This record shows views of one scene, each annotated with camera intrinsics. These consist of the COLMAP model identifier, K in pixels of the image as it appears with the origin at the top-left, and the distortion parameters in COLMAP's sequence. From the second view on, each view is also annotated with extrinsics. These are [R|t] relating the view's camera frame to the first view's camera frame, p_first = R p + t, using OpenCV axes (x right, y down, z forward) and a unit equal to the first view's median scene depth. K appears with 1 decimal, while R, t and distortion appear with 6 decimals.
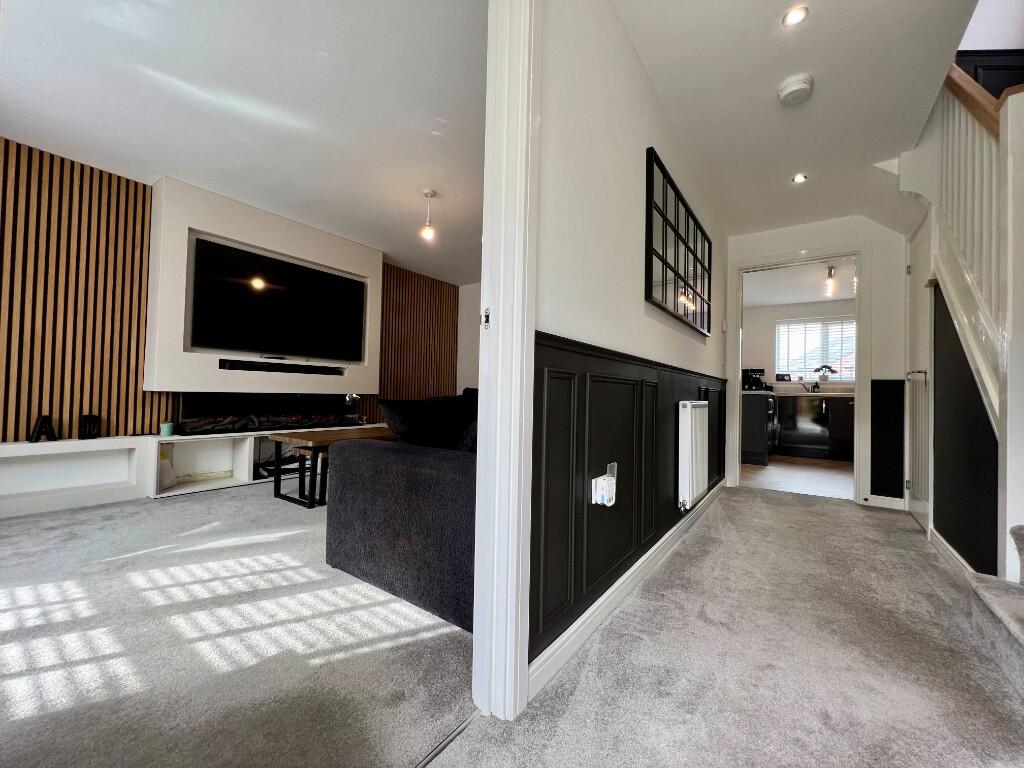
lens RADIAL K [[406.9, 0, 509.7], [0, 406.9, 388.0], [0, 0, 1]] dist [-0.004172, 0.000265]
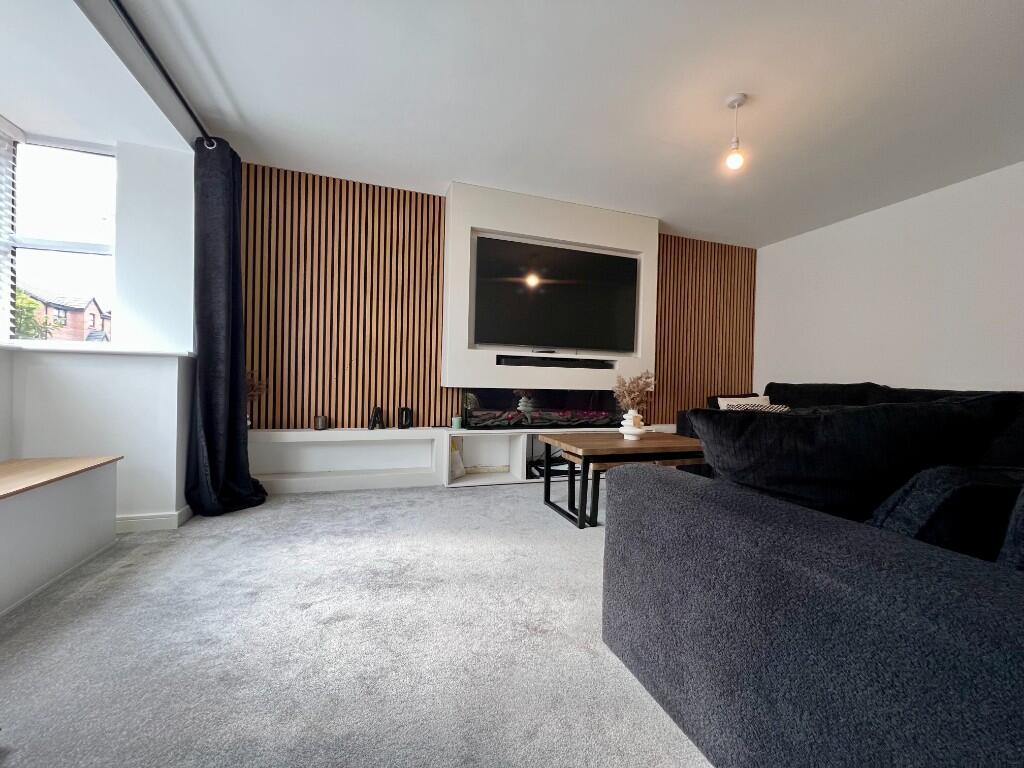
lens RADIAL K [[411.5, 0, 509.9], [0, 411.5, 388.9], [0, 0, 1]] dist [0.003345, -0.000182]
pose [[0.811951, 0.004549, -0.583708, -0.098964], [0.006261, 0.999844, 0.016501, -0.004291], [0.583692, -0.017053, 0.811796, 0.199622]]
